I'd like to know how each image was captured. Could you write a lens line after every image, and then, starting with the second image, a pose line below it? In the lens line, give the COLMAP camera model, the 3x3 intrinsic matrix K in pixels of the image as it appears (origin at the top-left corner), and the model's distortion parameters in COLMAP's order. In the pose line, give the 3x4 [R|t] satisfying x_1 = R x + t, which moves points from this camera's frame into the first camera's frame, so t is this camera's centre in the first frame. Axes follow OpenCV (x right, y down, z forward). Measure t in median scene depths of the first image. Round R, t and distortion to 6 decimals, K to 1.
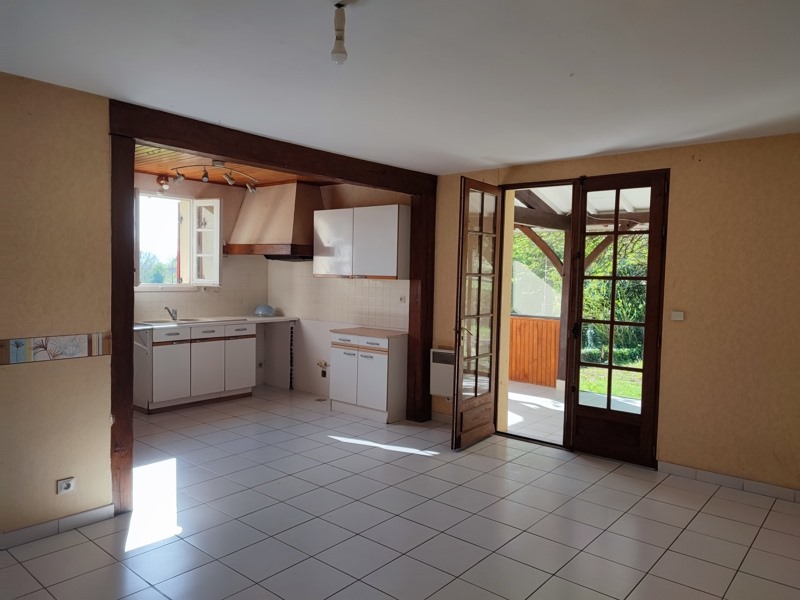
lens RADIAL K [[571.2, 0, 400.1], [0, 571.2, 298.2], [0, 0, 1]] dist [0.009905, 0.002017]
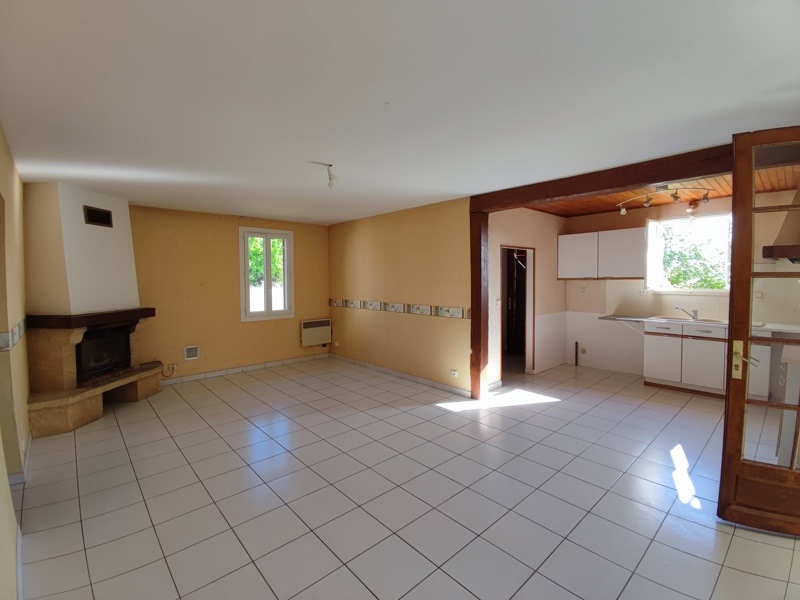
lens RADIAL K [[364.7, 0, 400.6], [0, 364.7, 299.7], [0, 0, 1]] dist [0.001351, 0.000090]
pose [[-0.137655, 0.034380, -0.989883, 0.830485], [-0.039979, 0.998390, 0.040235, -0.014762], [0.989673, 0.045114, -0.136059, 0.924567]]
